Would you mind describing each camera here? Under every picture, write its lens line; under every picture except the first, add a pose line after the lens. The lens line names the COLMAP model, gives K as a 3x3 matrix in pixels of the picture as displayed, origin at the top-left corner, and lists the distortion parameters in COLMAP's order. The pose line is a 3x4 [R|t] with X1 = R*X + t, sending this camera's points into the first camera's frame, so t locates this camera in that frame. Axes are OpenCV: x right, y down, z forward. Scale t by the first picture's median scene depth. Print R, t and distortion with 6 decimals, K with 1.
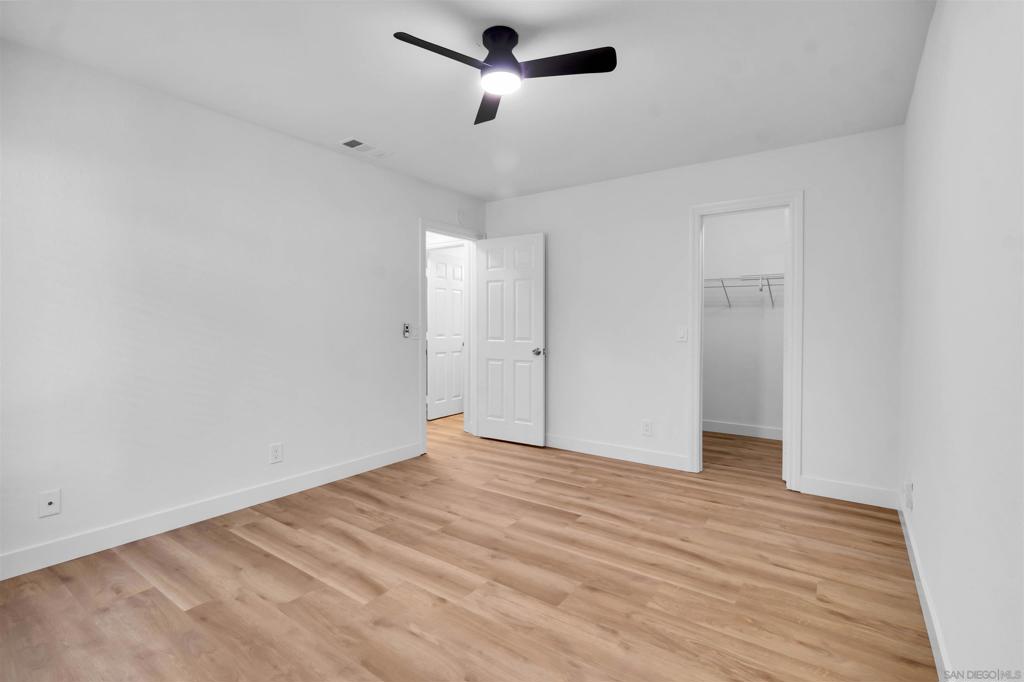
lens RADIAL K [[475.0, 0, 510.9], [0, 475.0, 335.9], [0, 0, 1]] dist [-0.002038, -0.000018]
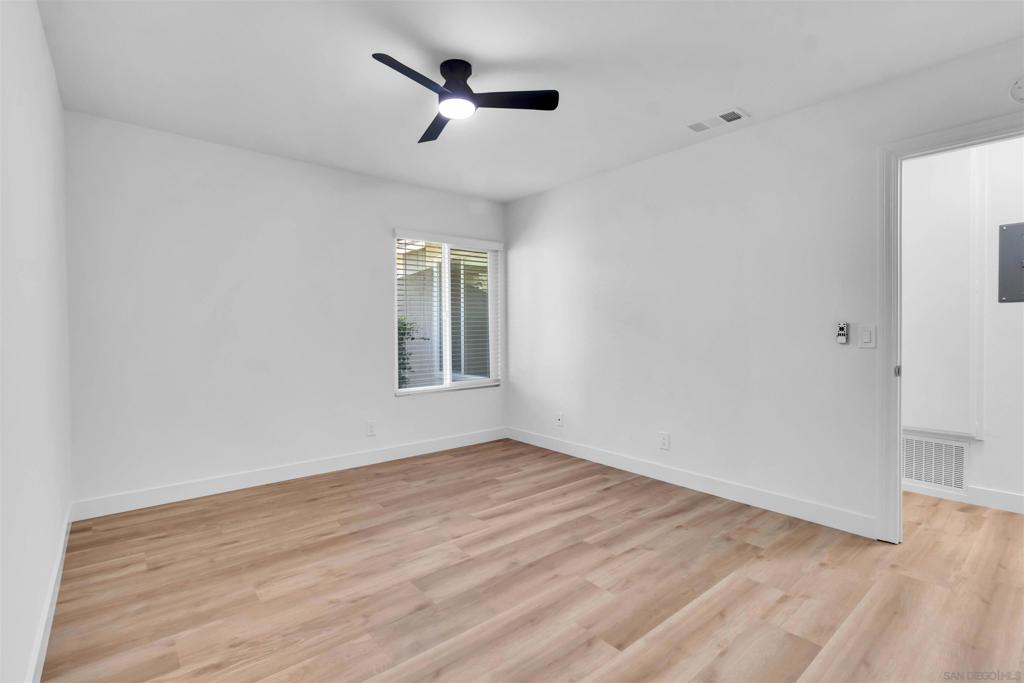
lens RADIAL K [[475.0, 0, 510.9], [0, 475.0, 336.4], [0, 0, 1]] dist [-0.002038, -0.000018]
pose [[-0.244546, 0.018646, -0.969458, 0.875714], [-0.020440, 0.999494, 0.024379, -0.025717], [0.969422, 0.025777, -0.244041, 1.179696]]
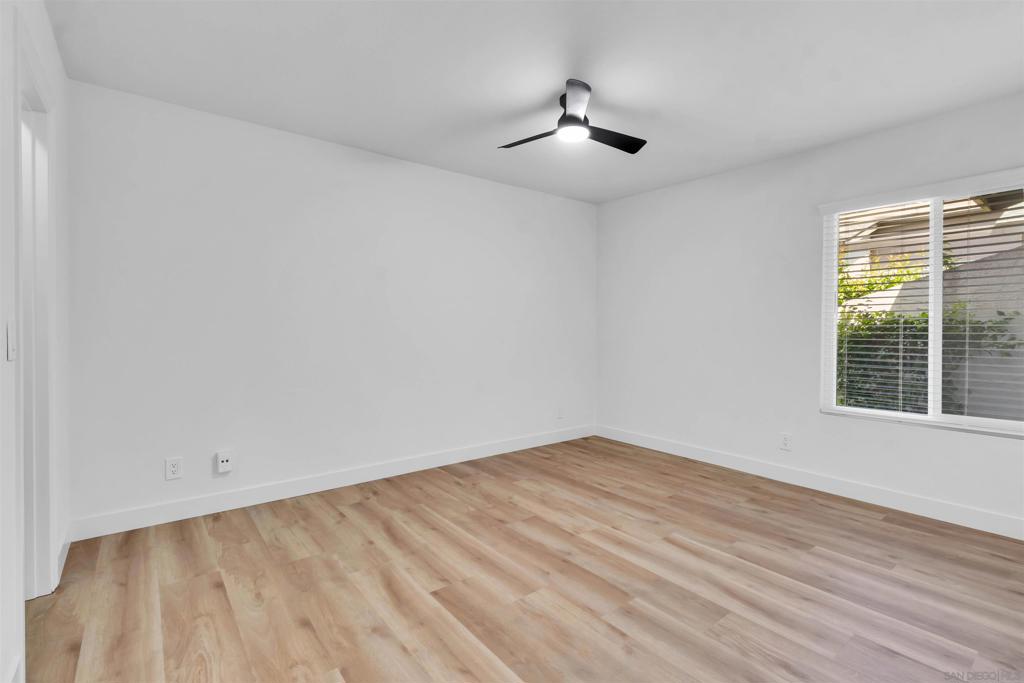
lens RADIAL K [[475.0, 0, 510.9], [0, 475.0, 336.4], [0, 0, 1]] dist [-0.002038, -0.000018]
pose [[-0.960629, -0.012649, 0.277546, -0.185221], [-0.000423, 0.999029, 0.044066, -0.038492], [-0.277834, 0.042214, -0.959701, 1.915460]]
